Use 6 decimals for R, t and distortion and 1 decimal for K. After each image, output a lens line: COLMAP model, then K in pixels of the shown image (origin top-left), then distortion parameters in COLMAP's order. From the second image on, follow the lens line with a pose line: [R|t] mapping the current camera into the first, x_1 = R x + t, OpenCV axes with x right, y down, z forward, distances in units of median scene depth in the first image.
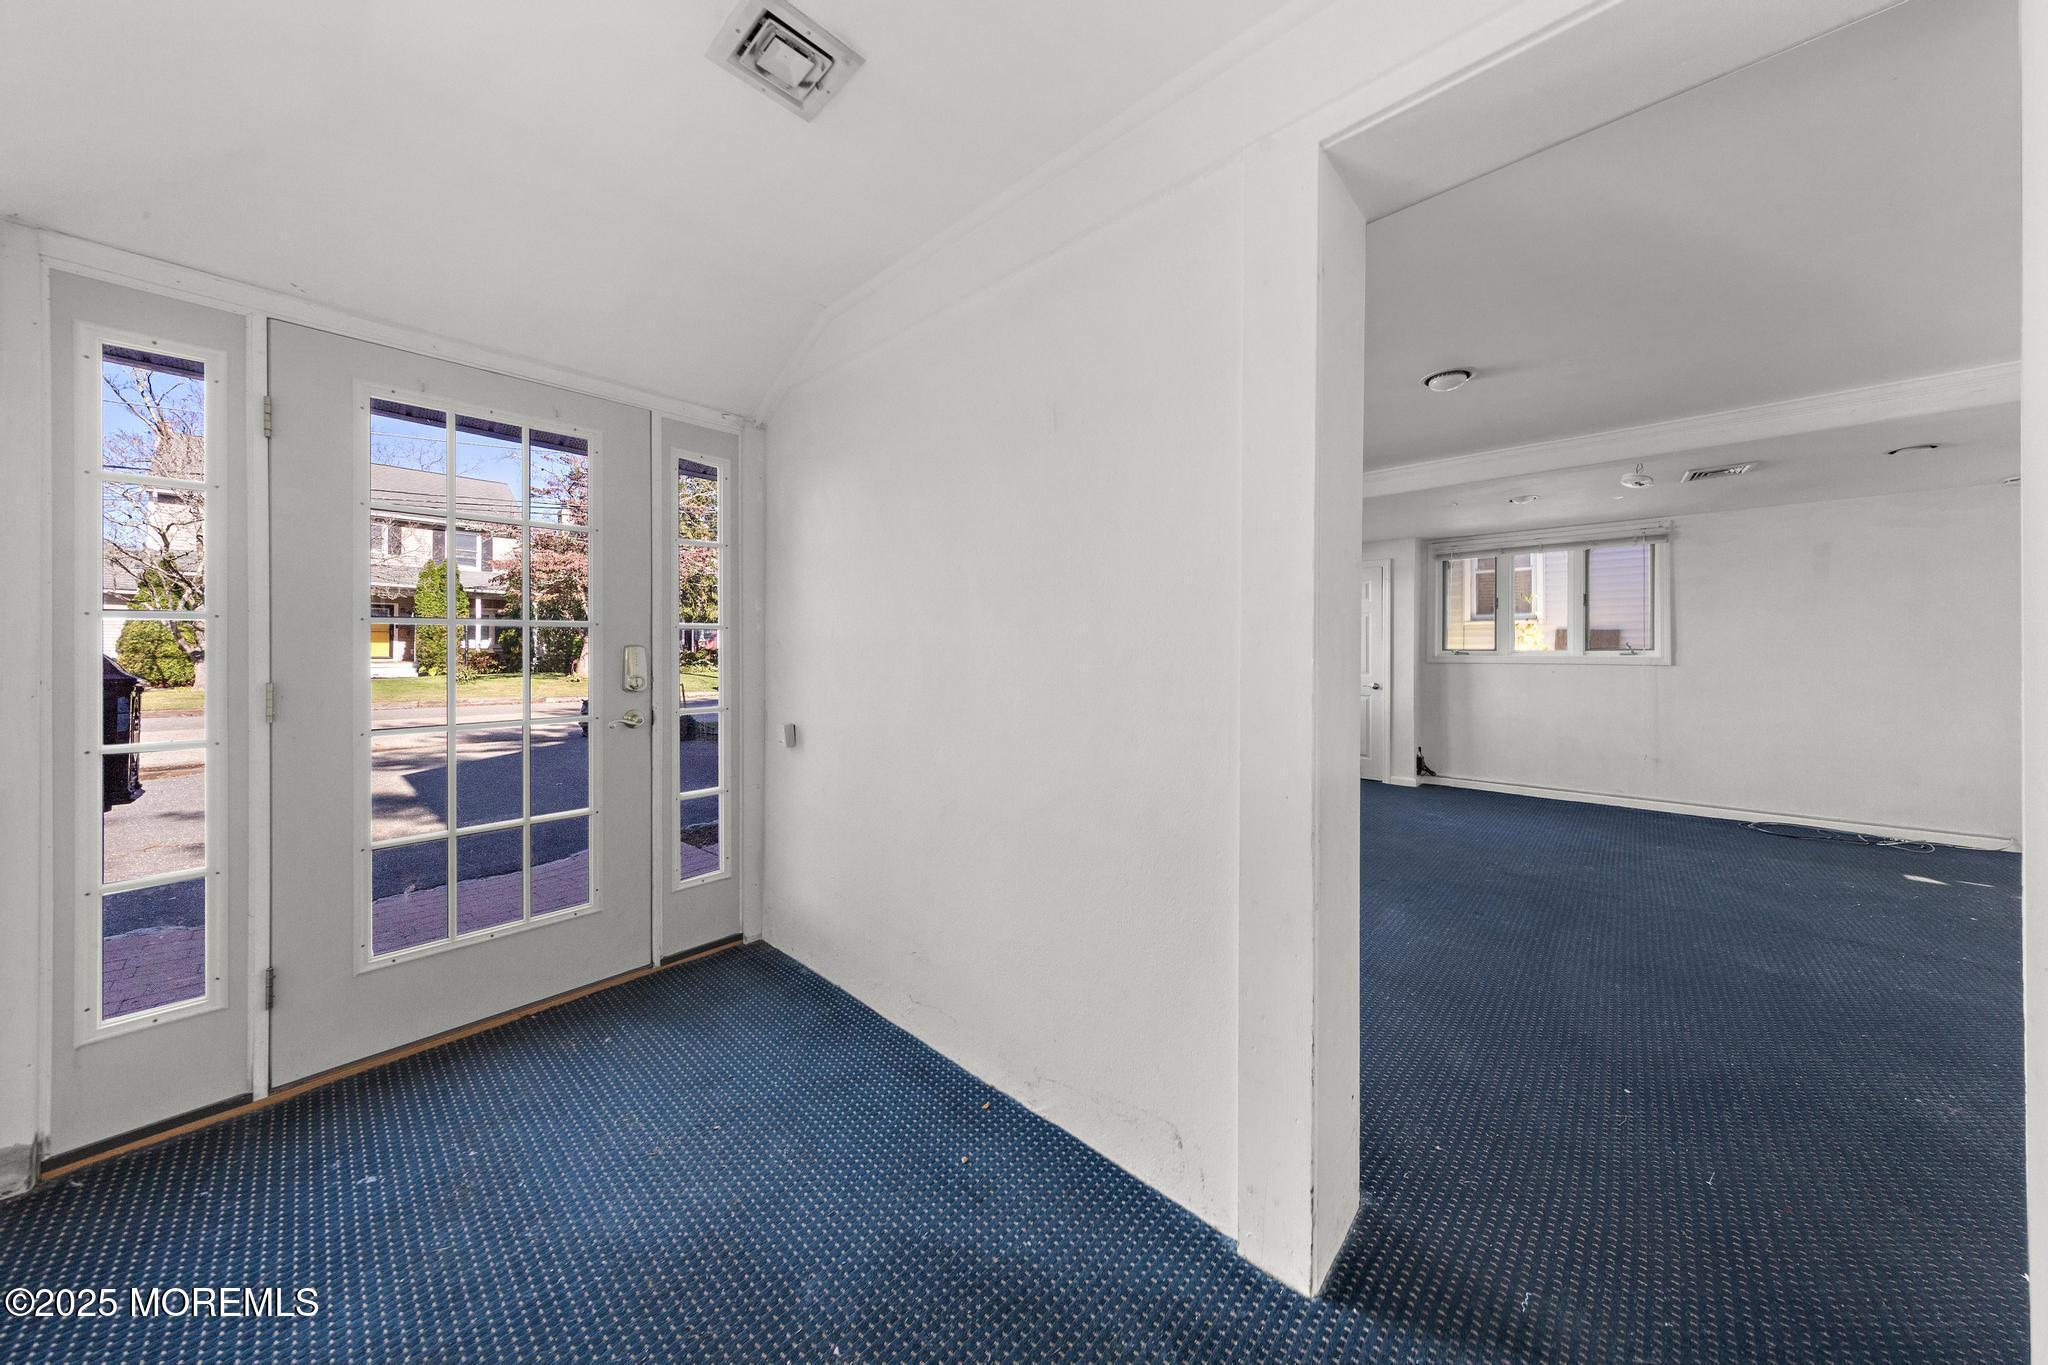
lens RADIAL K [[656.2, 0, 1016.8], [0, 656.2, 646.6], [0, 0, 1]] dist [0.008641, 0.000031]
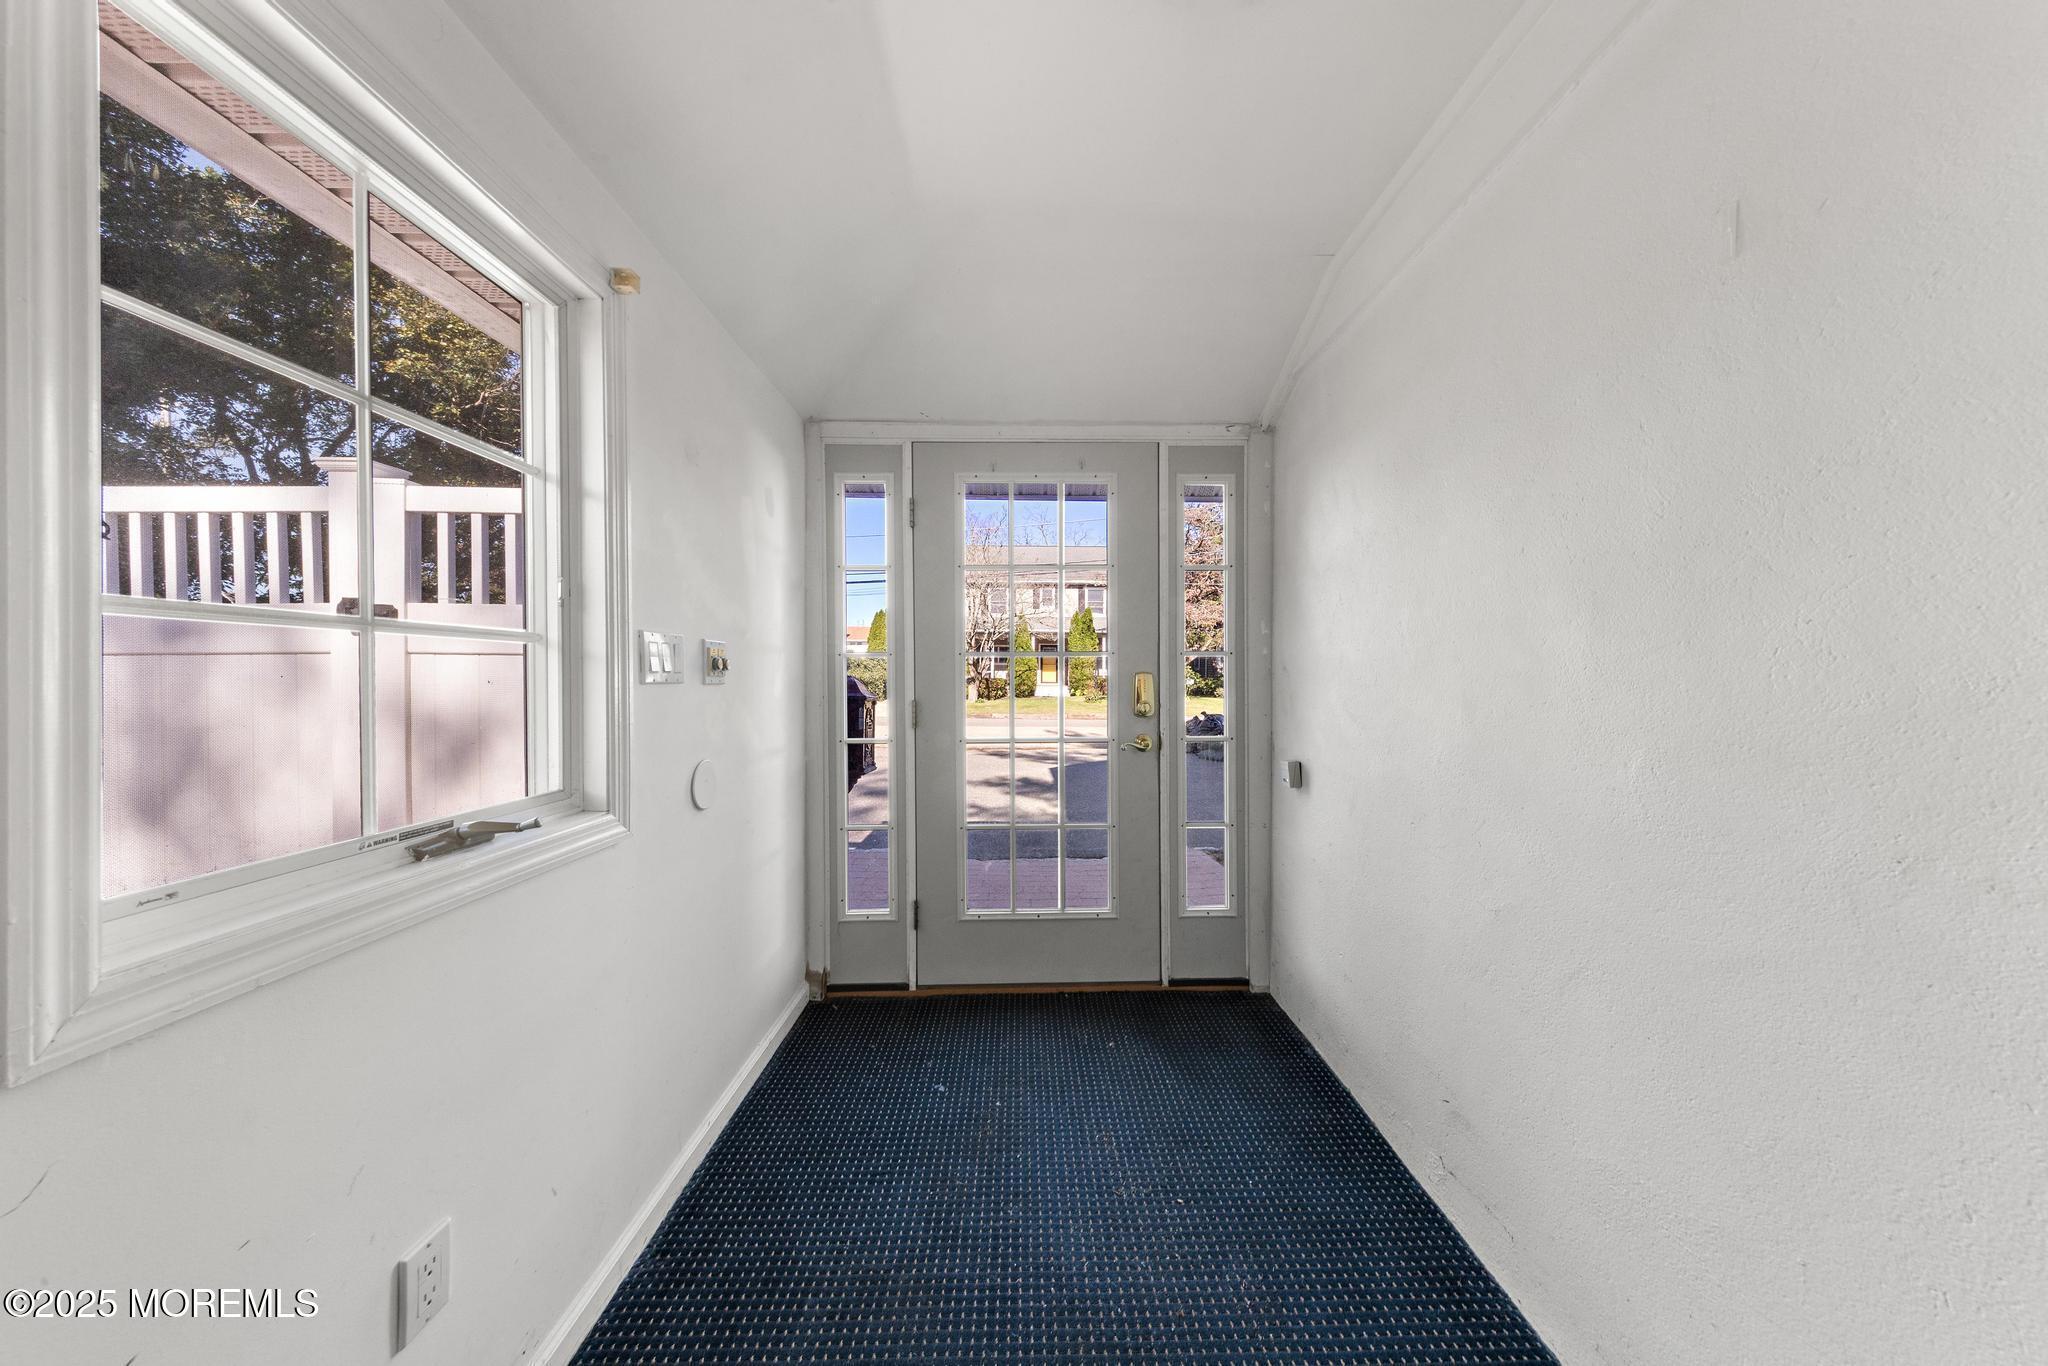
lens RADIAL K [[644.0, 0, 1028.9], [0, 644.0, 683.6], [0, 0, 1]] dist [0.007755, -0.000054]
pose [[0.695089, 0.005428, -0.718904, 0.029139], [0.006697, 0.999879, 0.014024, 0.000171], [0.718893, -0.014563, 0.694968, 0.180490]]
